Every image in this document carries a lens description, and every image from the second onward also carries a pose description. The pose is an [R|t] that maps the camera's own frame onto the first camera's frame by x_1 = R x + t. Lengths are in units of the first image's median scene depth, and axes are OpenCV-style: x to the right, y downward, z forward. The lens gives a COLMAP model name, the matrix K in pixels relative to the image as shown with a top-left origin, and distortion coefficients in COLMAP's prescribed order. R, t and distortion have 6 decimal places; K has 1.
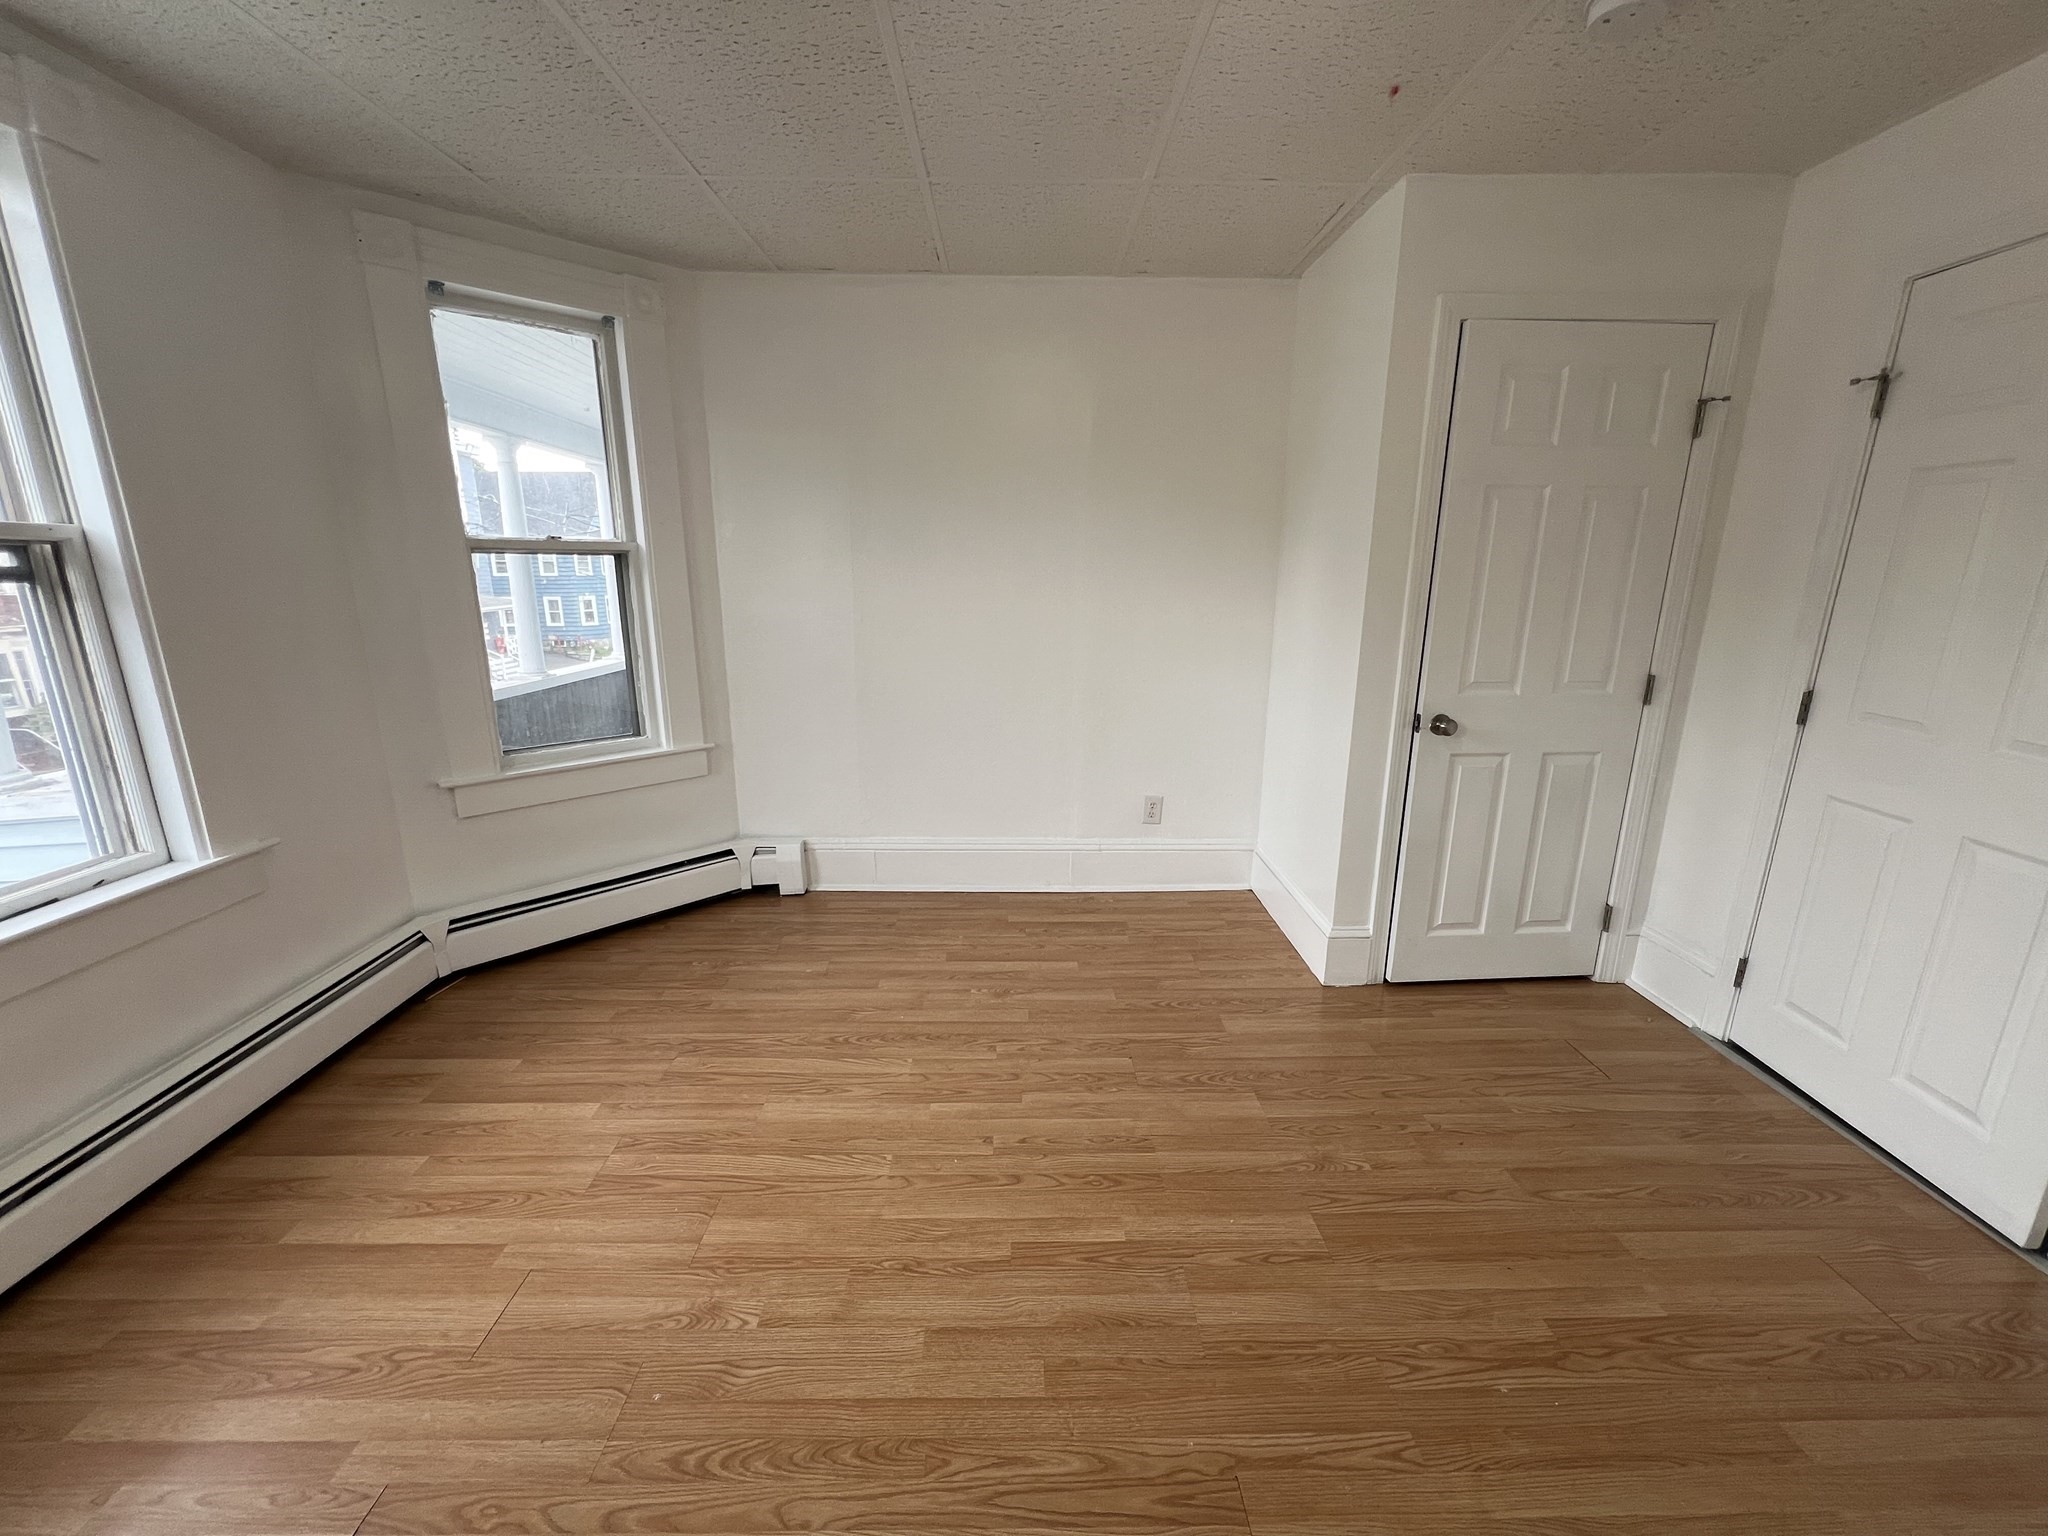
lens RADIAL K [[817.4, 0, 1021.9], [0, 817.4, 771.9], [0, 0, 1]] dist [-0.000551, 0.000008]
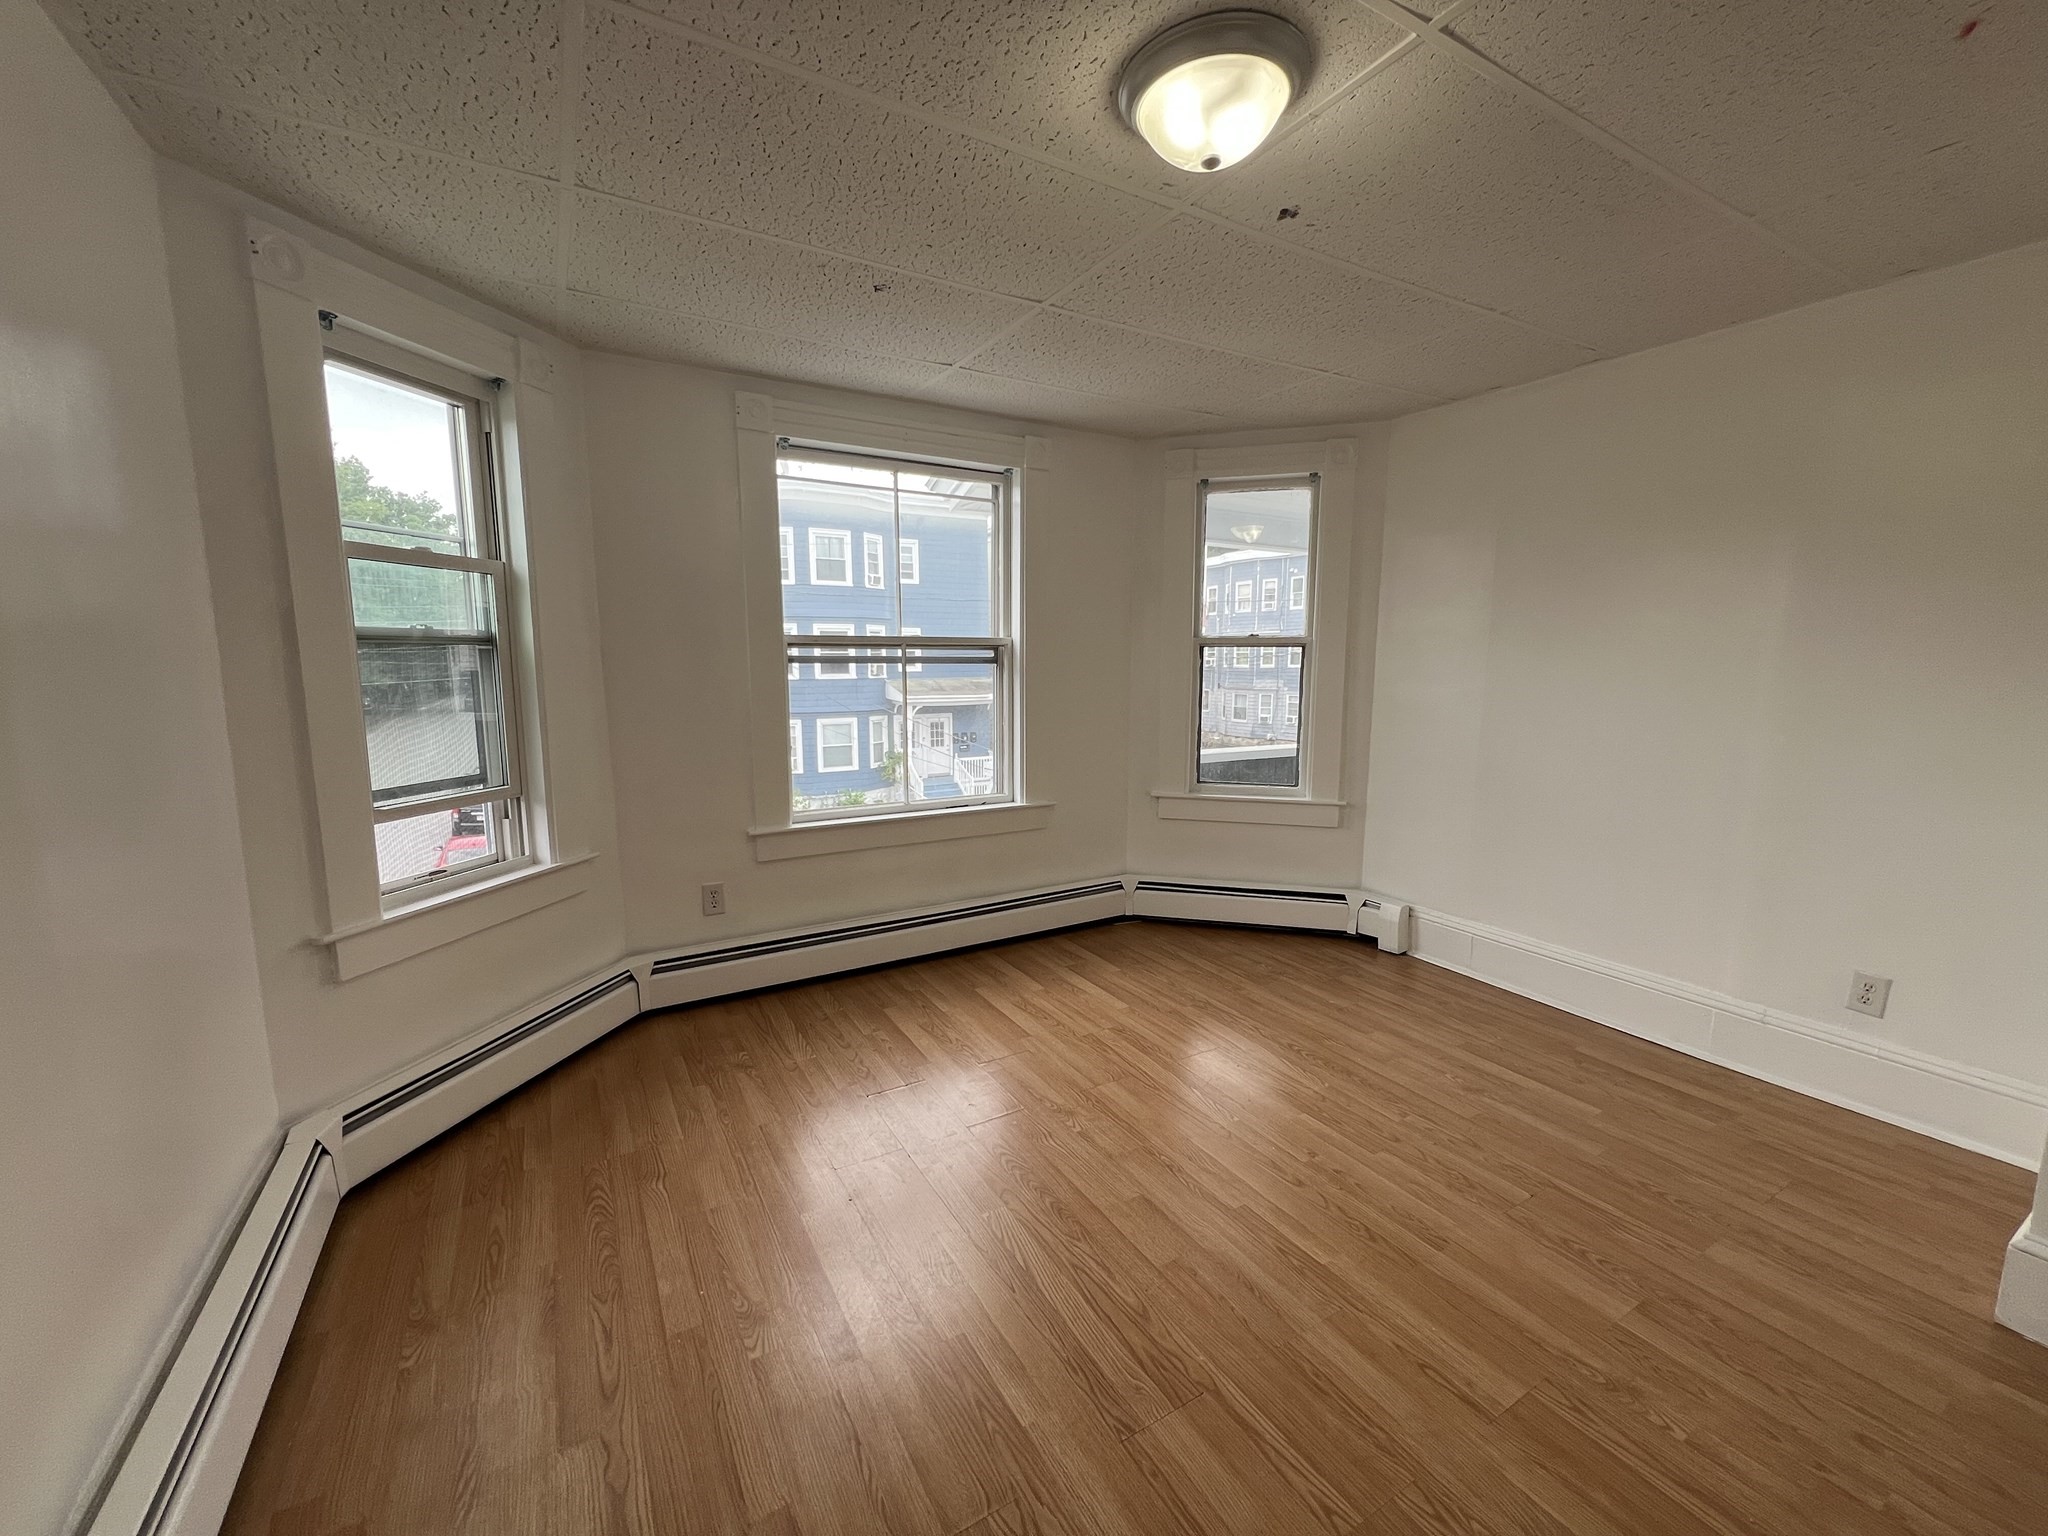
lens RADIAL K [[817.4, 0, 1021.9], [0, 817.4, 771.9], [0, 0, 1]] dist [-0.000551, 0.000008]
pose [[0.487532, 0.118422, -0.865037, 0.562582], [-0.209234, 0.977736, 0.015926, 0.002159], [0.847664, 0.173231, 0.501455, 0.006023]]
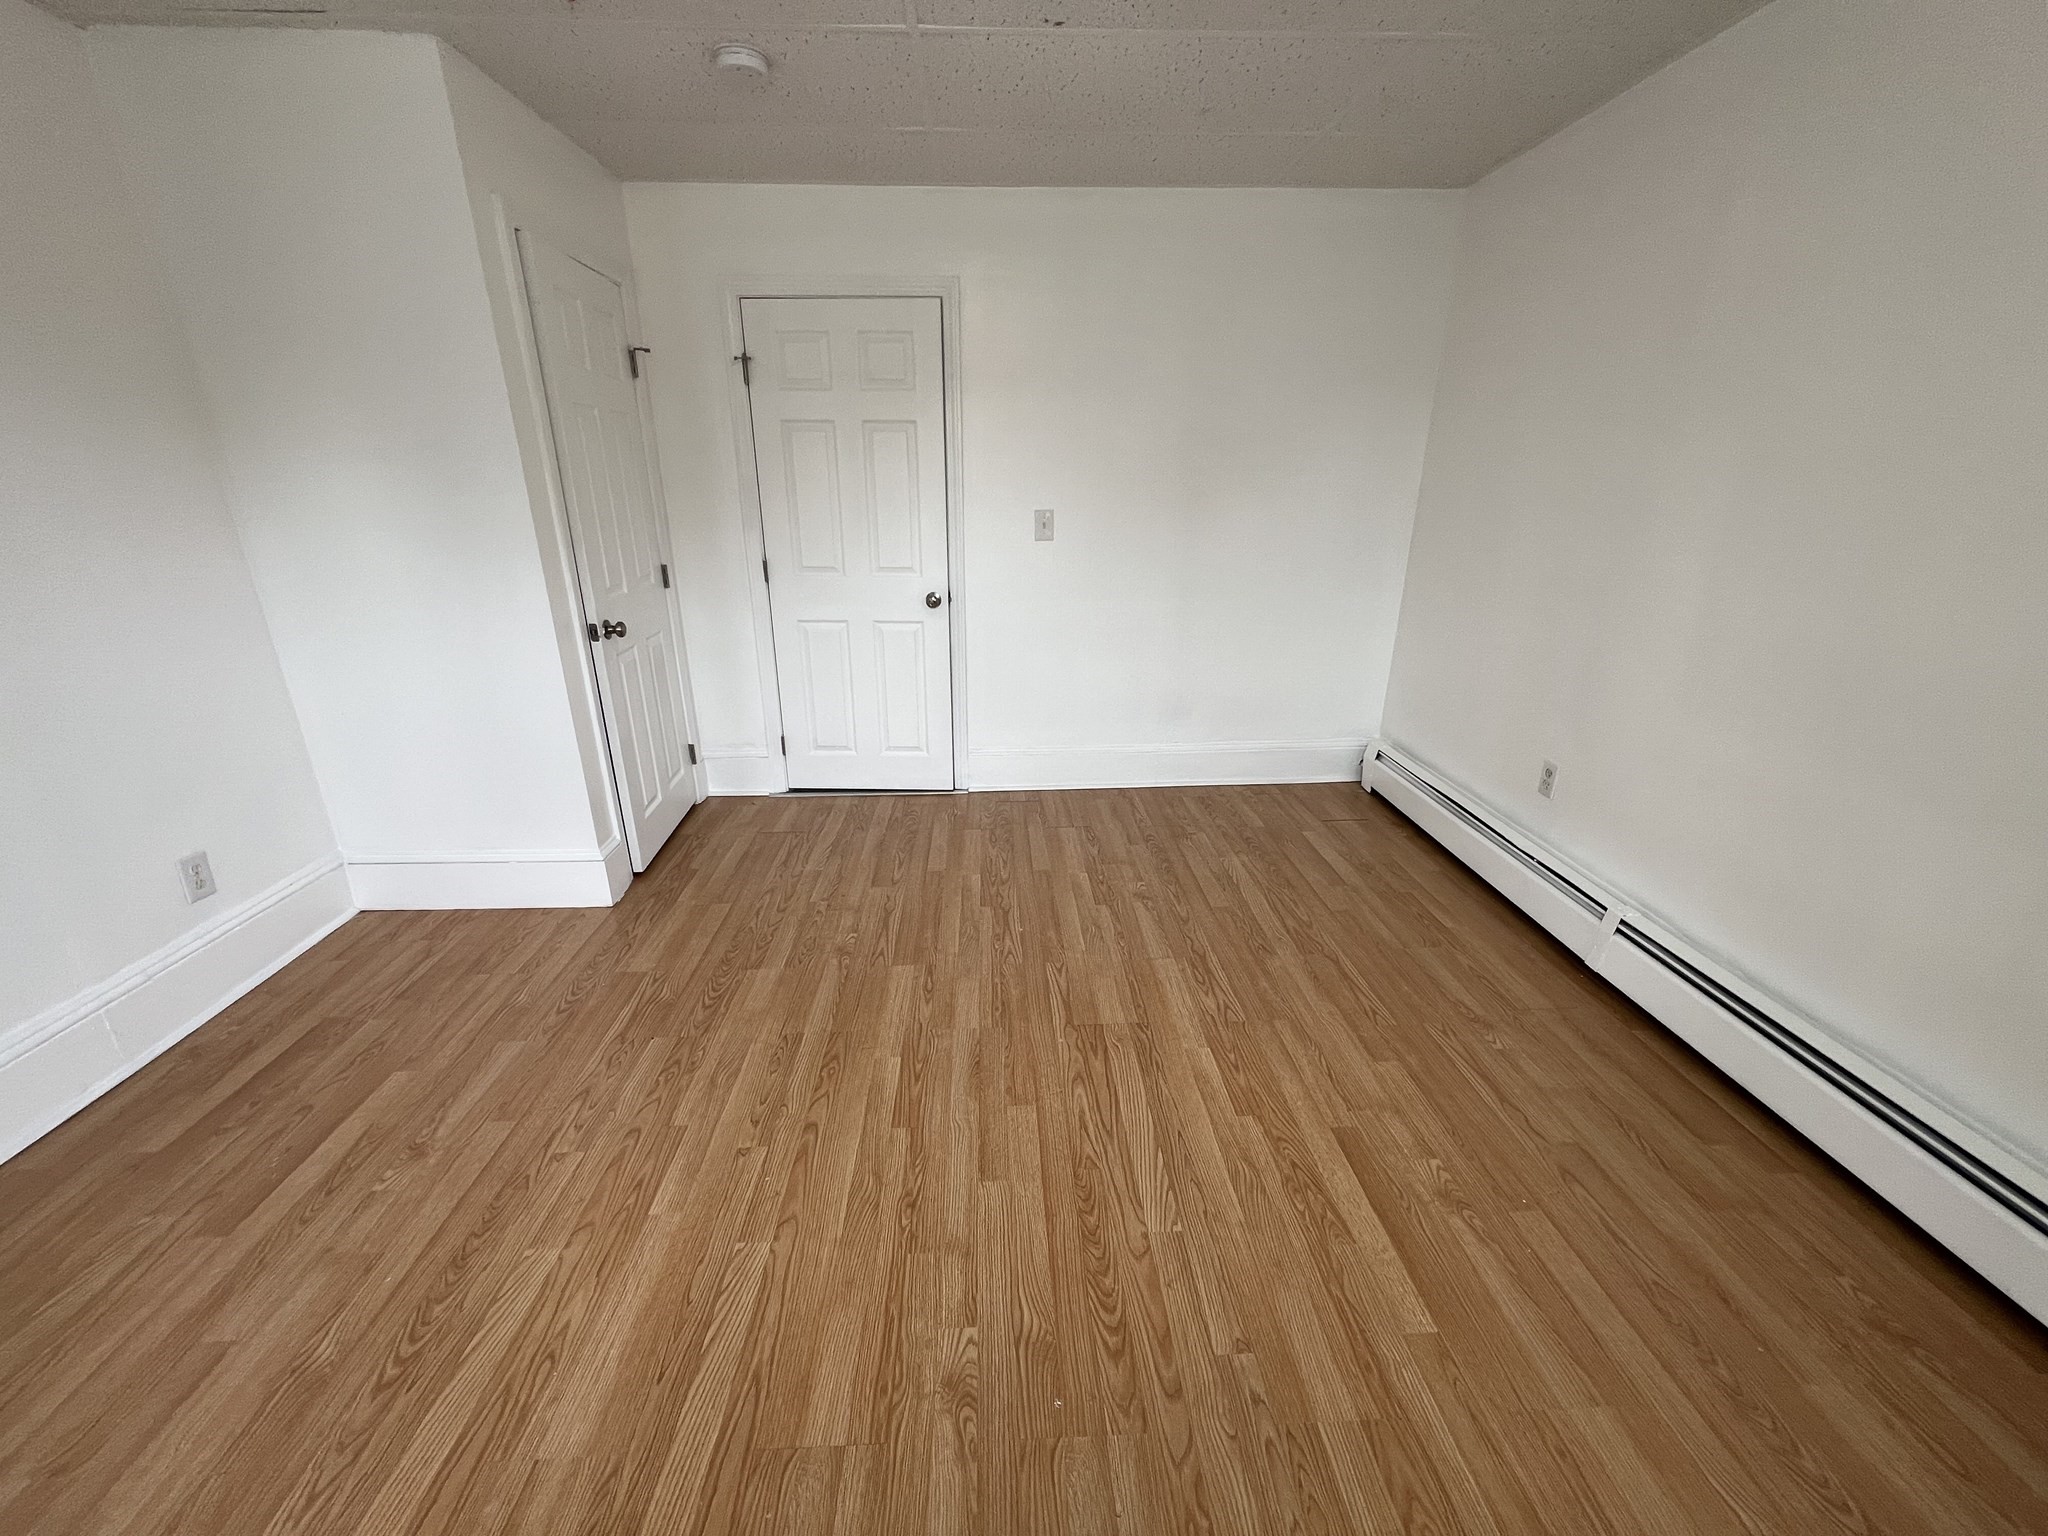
lens RADIAL K [[817.4, 0, 1021.9], [0, 817.4, 771.9], [0, 0, 1]] dist [-0.000551, 0.000008]
pose [[-0.026856, -0.339154, 0.940347, -0.618168], [0.245819, 0.909561, 0.335071, -0.119913], [-0.968944, 0.240154, 0.058944, 0.467078]]
